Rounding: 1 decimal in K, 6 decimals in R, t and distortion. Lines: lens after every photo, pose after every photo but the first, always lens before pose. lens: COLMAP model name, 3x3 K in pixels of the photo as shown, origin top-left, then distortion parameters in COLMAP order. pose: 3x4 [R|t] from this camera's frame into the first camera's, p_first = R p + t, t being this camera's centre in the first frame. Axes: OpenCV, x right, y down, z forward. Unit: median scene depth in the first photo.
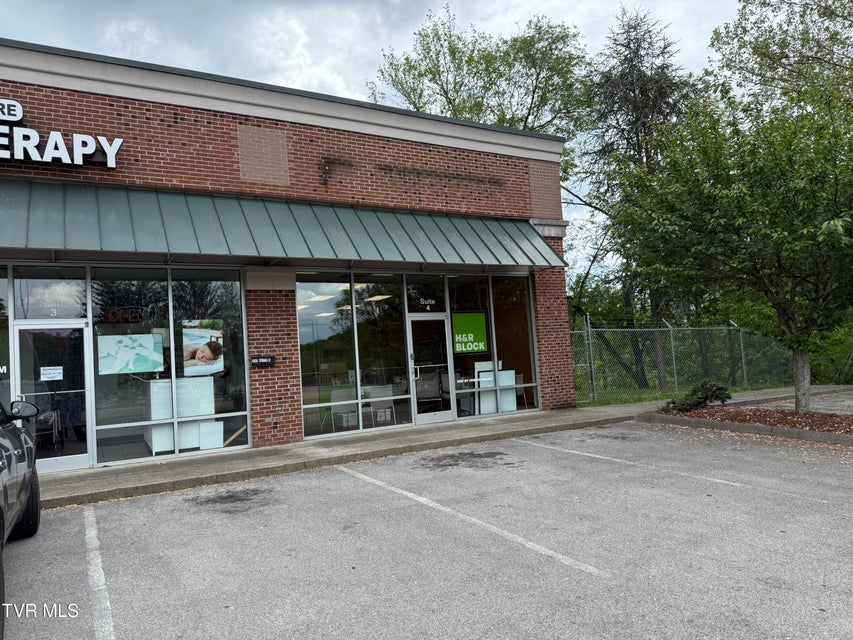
lens RADIAL K [[473.4, 0, 426.5], [0, 473.4, 339.4], [0, 0, 1]] dist [0.000025, 0.000122]
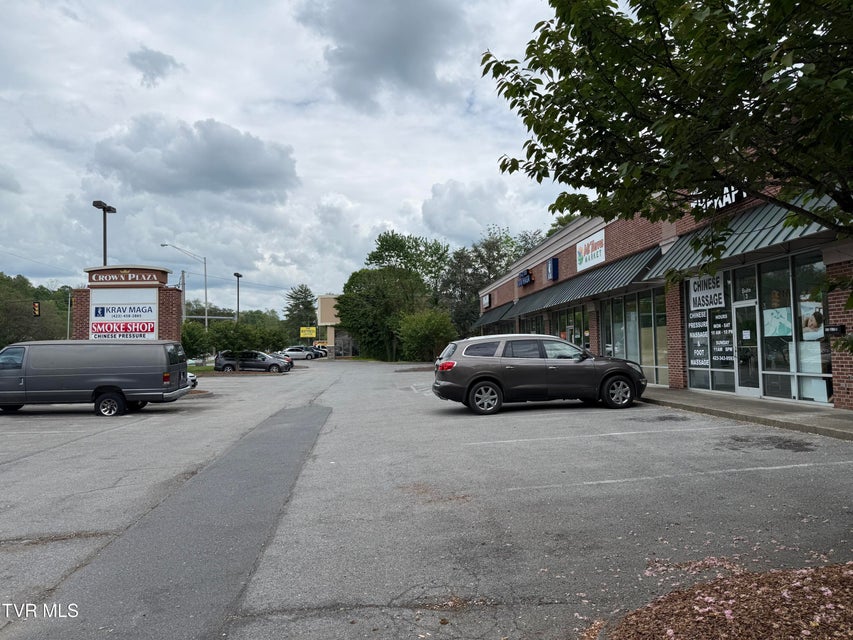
lens RADIAL K [[473.4, 0, 426.5], [0, 473.4, 339.4], [0, 0, 1]] dist [0.000025, 0.000122]
pose [[-0.319894, 0.049177, -0.946176, 1.014665], [0.094932, 0.995290, 0.019634, -0.044342], [0.942685, -0.083542, -0.323056, 0.480881]]
